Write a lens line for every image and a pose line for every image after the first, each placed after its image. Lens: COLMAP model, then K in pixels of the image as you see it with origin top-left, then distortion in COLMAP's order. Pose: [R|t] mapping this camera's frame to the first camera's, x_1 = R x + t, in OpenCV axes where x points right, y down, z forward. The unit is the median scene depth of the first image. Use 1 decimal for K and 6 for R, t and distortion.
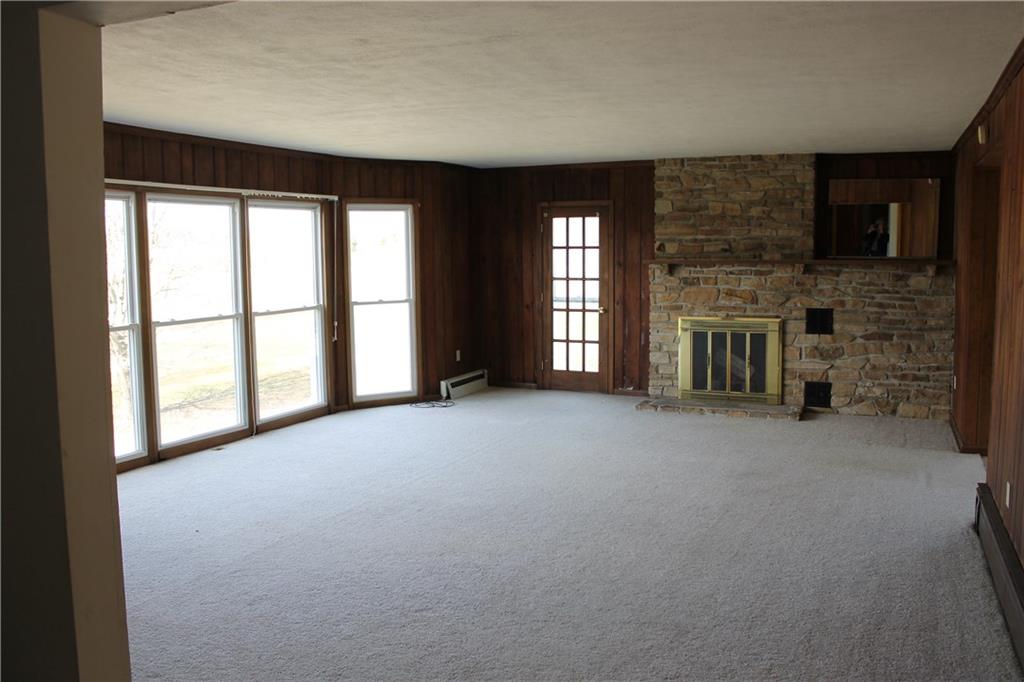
lens RADIAL K [[873.4, 0, 512.0], [0, 873.4, 341.0], [0, 0, 1]] dist [-0.163627, 0.143452]
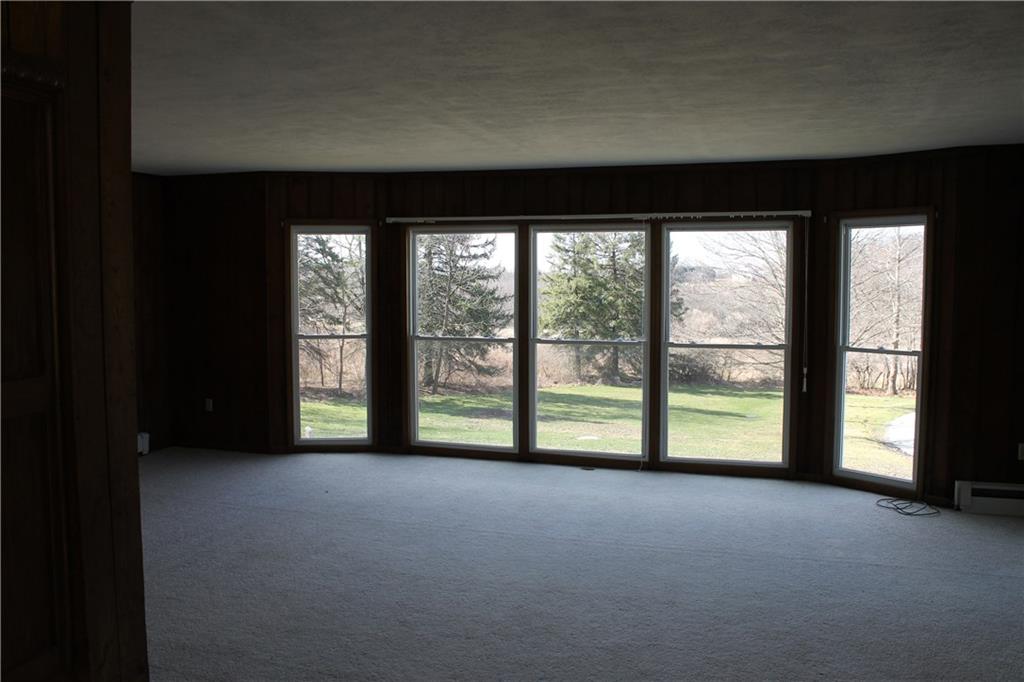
lens RADIAL K [[873.4, 0, 512.0], [0, 873.4, 341.0], [0, 0, 1]] dist [-0.163627, 0.143452]
pose [[0.113954, 0.077652, -0.990447, 0.557940], [-0.107637, 0.992037, 0.065393, -0.071099], [0.987638, 0.099157, 0.121405, 0.647051]]
